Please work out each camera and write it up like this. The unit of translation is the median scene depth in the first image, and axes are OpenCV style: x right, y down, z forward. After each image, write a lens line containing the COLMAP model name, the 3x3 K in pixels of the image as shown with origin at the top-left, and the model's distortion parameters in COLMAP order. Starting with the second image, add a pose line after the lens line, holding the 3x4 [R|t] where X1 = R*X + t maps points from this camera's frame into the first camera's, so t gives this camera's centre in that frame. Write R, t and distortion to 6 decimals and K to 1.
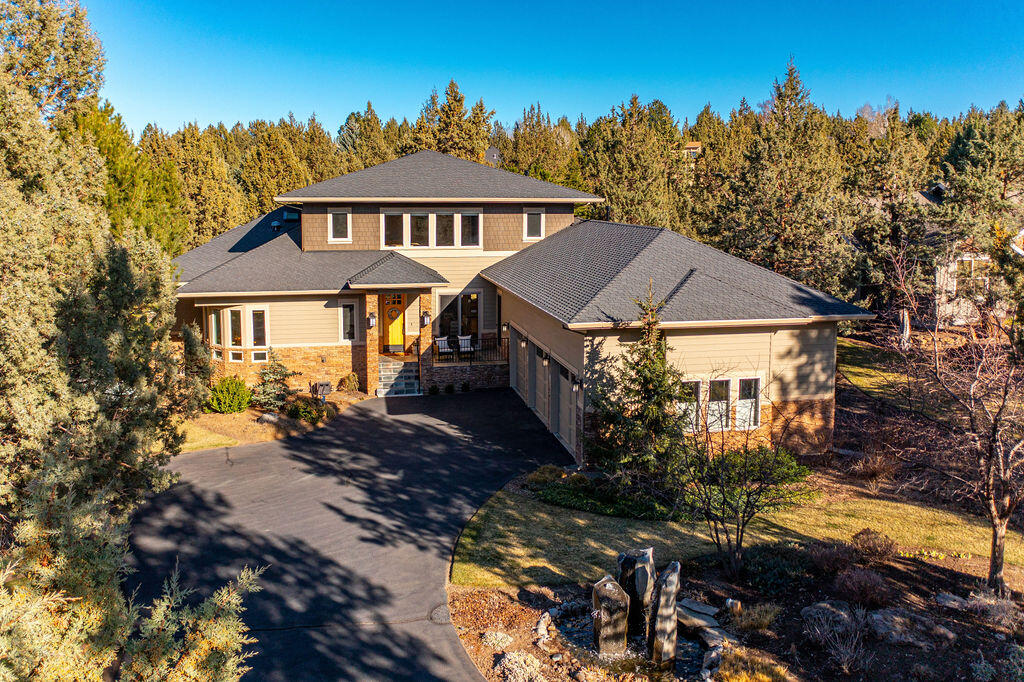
lens RADIAL K [[809.5, 0, 486.9], [0, 809.5, 271.4], [0, 0, 1]] dist [-0.006635, 0.009469]
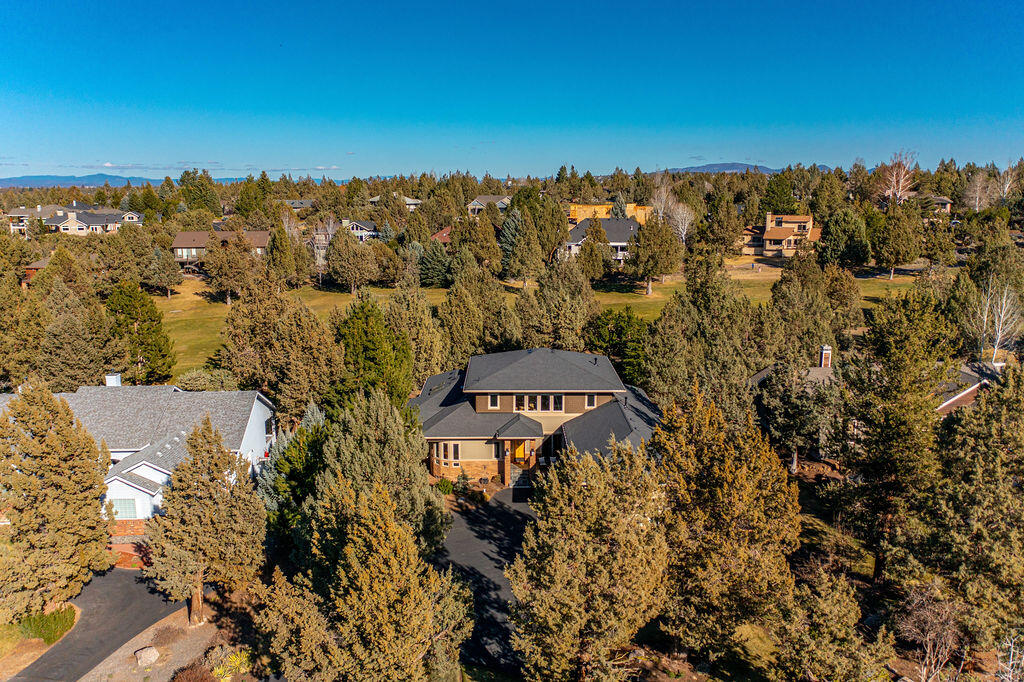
lens RADIAL K [[809.5, 0, 511.7], [0, 809.5, 342.3], [0, 0, 1]] dist [-0.006635, 0.009469]
pose [[0.984644, 0.045173, -0.168628, 0.209696], [-0.020872, 0.989475, 0.143192, -0.514096], [0.173321, -0.137474, 0.975223, -1.009125]]
